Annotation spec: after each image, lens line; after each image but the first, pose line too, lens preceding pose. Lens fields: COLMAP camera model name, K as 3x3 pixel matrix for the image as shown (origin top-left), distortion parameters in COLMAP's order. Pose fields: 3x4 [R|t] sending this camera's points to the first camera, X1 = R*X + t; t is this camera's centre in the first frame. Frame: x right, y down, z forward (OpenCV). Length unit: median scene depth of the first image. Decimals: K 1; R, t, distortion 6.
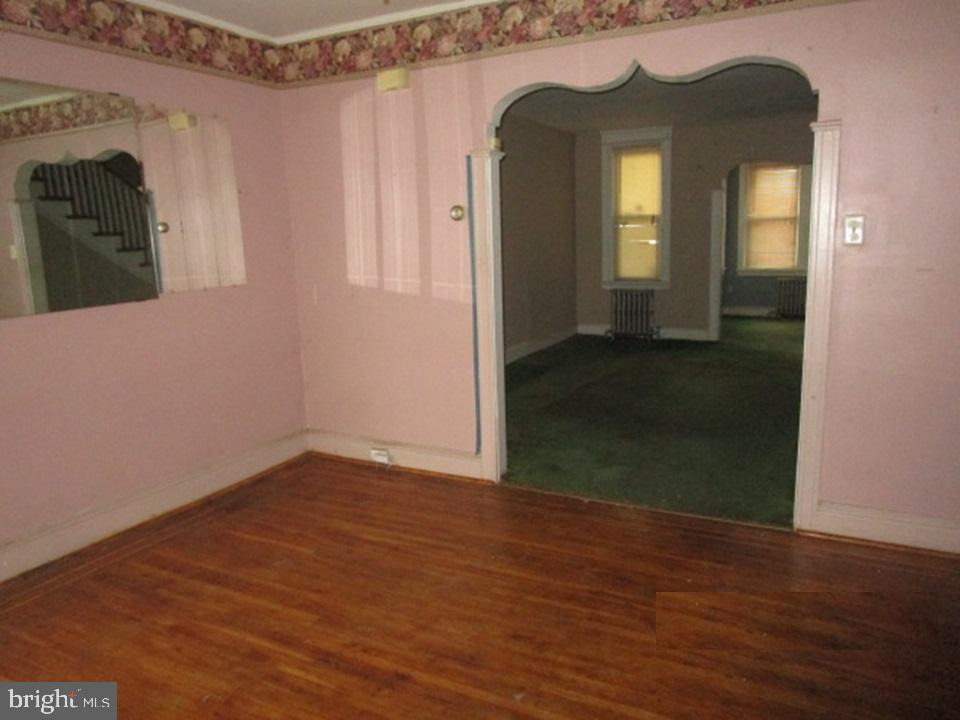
lens RADIAL K [[688.3, 0, 480.0], [0, 688.3, 360.0], [0, 0, 1]] dist [-0.047790, -0.000430]
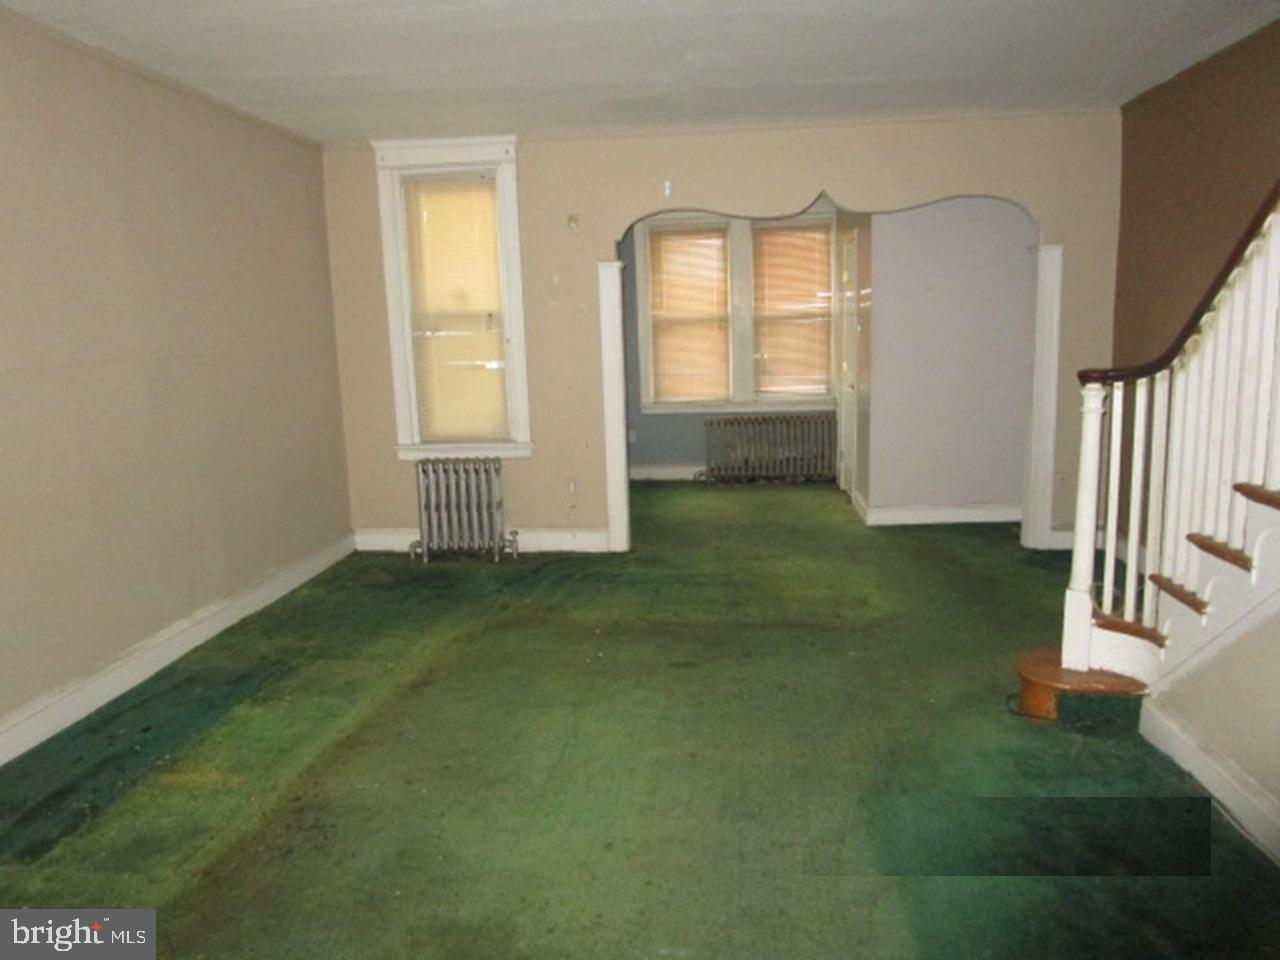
lens RADIAL K [[917.8, 0, 640.0], [0, 917.8, 480.0], [0, 0, 1]] dist [-0.047790, -0.000430]
pose [[0.928235, -0.059798, 0.367157, 0.096979], [0.071880, 0.997226, -0.019309, -0.064049], [-0.364984, 0.044314, 0.929959, 0.323455]]
